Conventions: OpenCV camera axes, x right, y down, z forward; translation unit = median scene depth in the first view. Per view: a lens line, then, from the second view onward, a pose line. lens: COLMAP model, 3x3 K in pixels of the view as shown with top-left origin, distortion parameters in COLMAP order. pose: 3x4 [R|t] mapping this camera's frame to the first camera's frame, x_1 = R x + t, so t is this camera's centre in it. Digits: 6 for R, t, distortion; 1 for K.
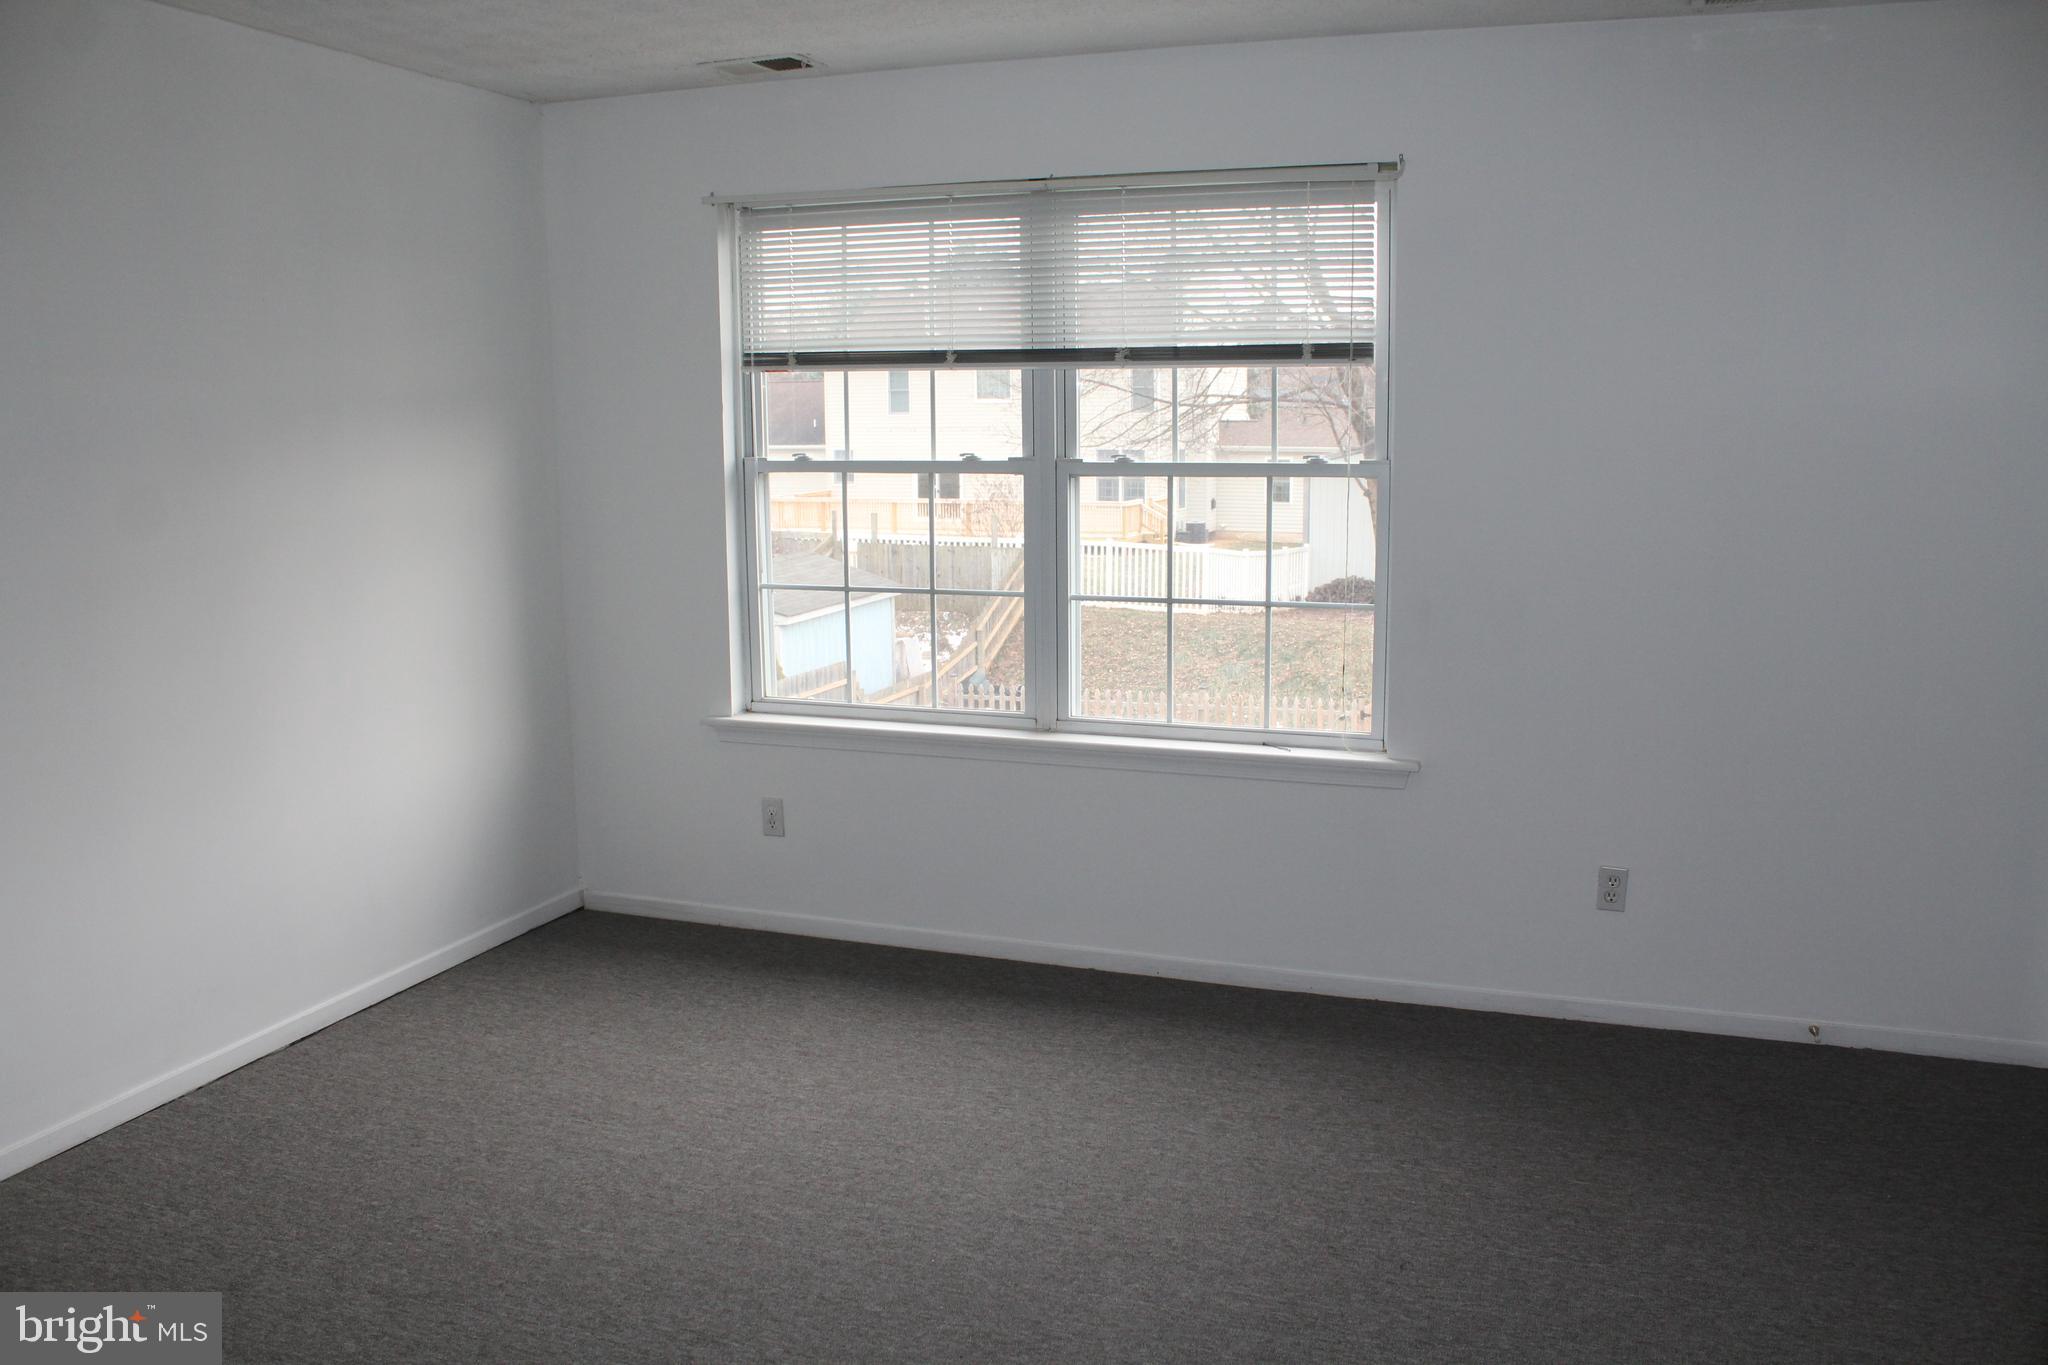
lens RADIAL K [[1698.6, 0, 1027.7], [0, 1698.6, 675.4], [0, 0, 1]] dist [-0.159279, 0.138553]
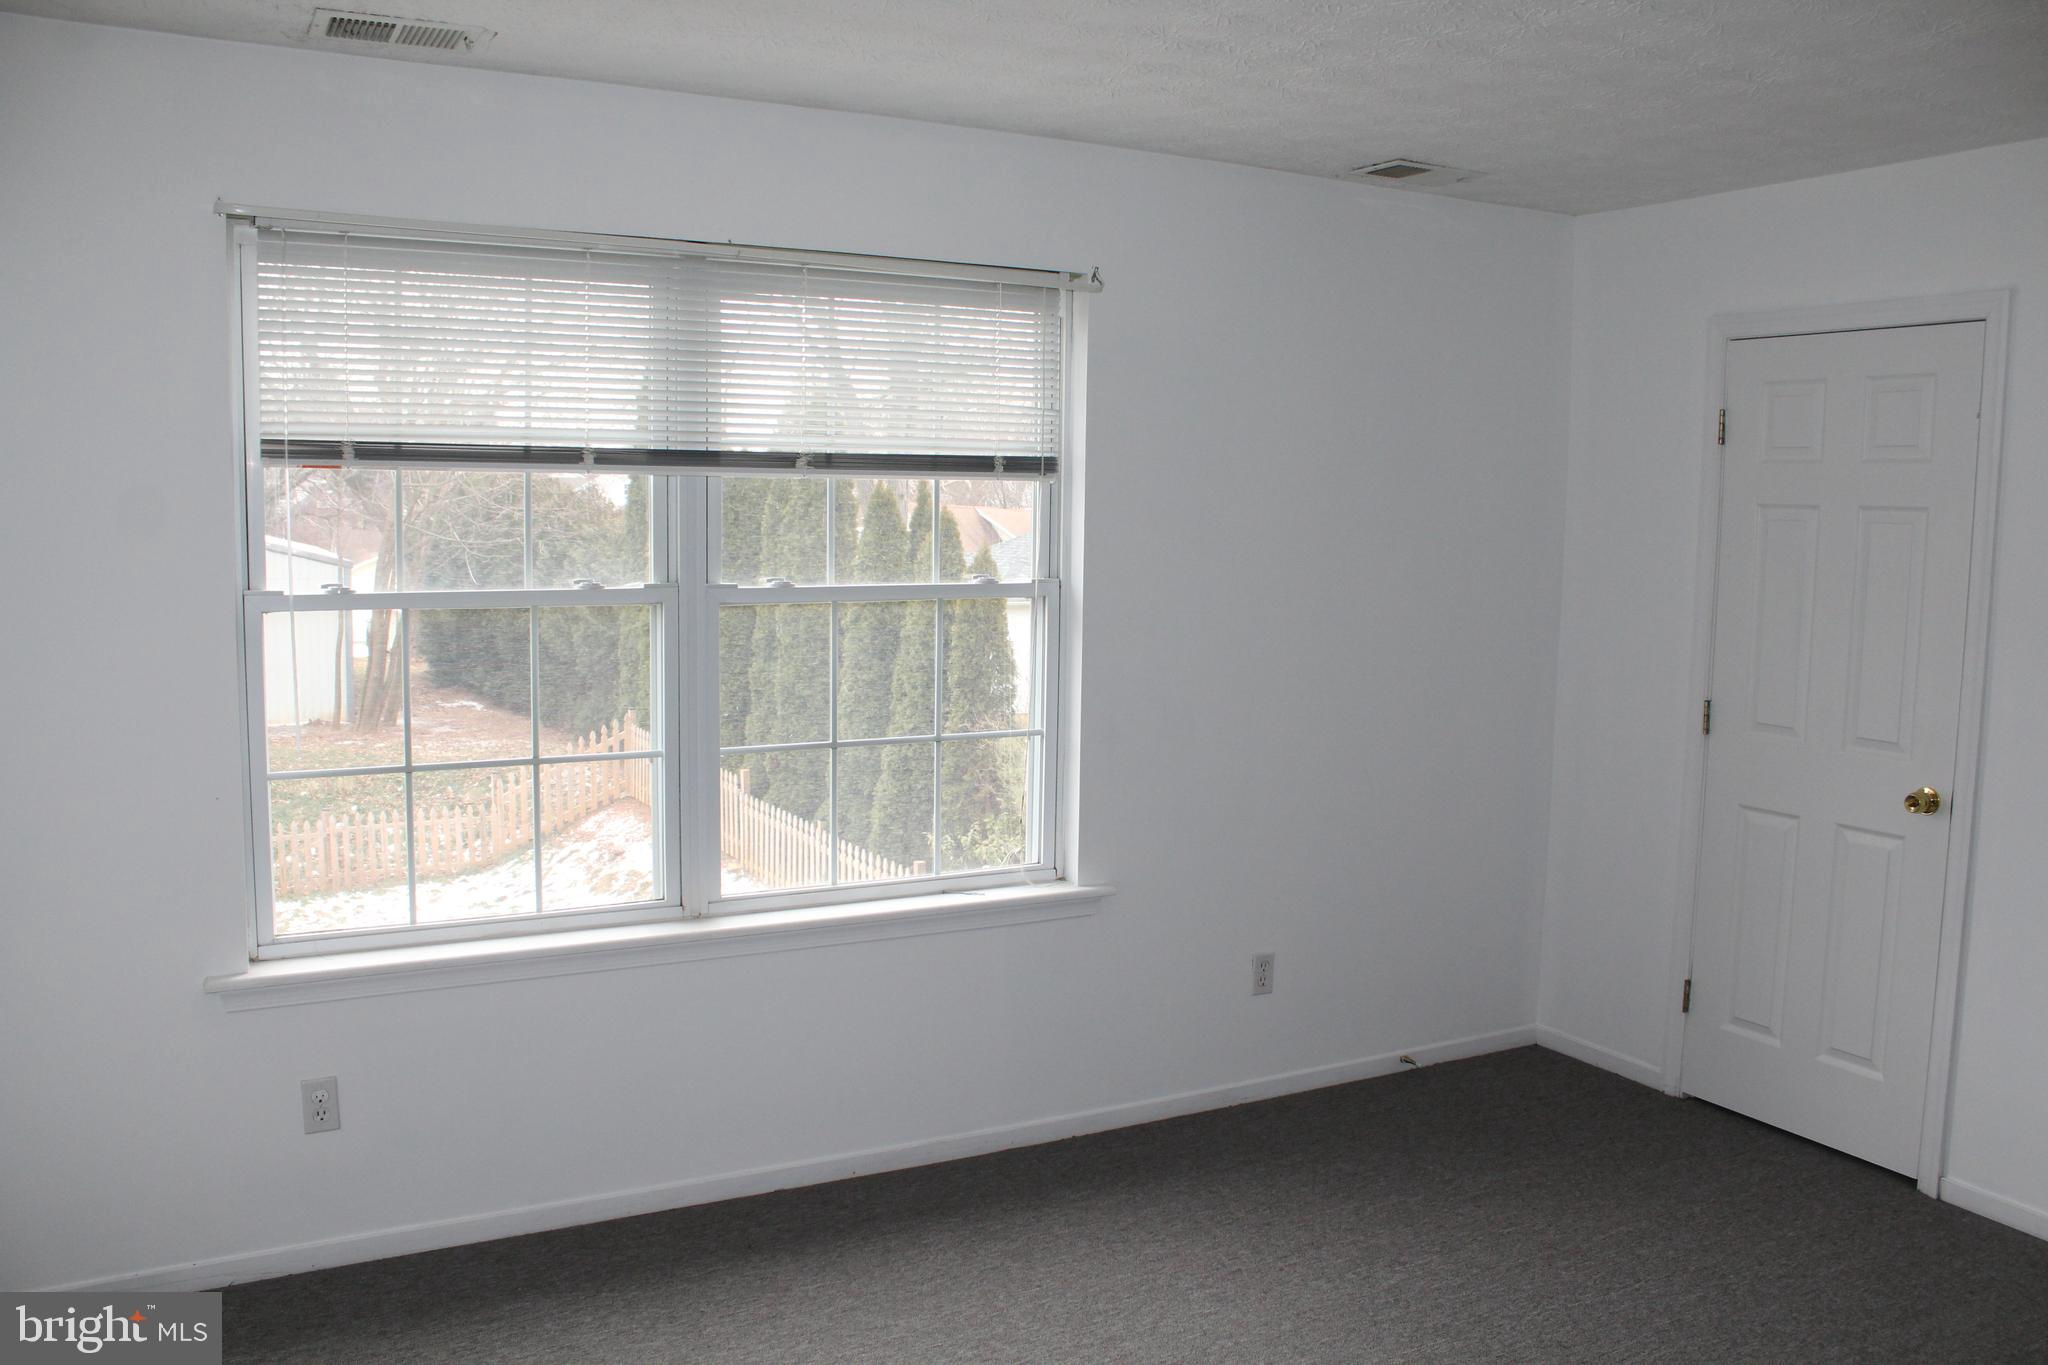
lens RADIAL K [[1698.6, 0, 1020.7], [0, 1698.6, 684.3], [0, 0, 1]] dist [-0.159279, 0.138553]
pose [[0.659020, -0.064131, 0.749386, -0.504095], [0.102352, 0.994736, -0.004882, -0.061252], [-0.745129, 0.079918, 0.662115, 0.356140]]
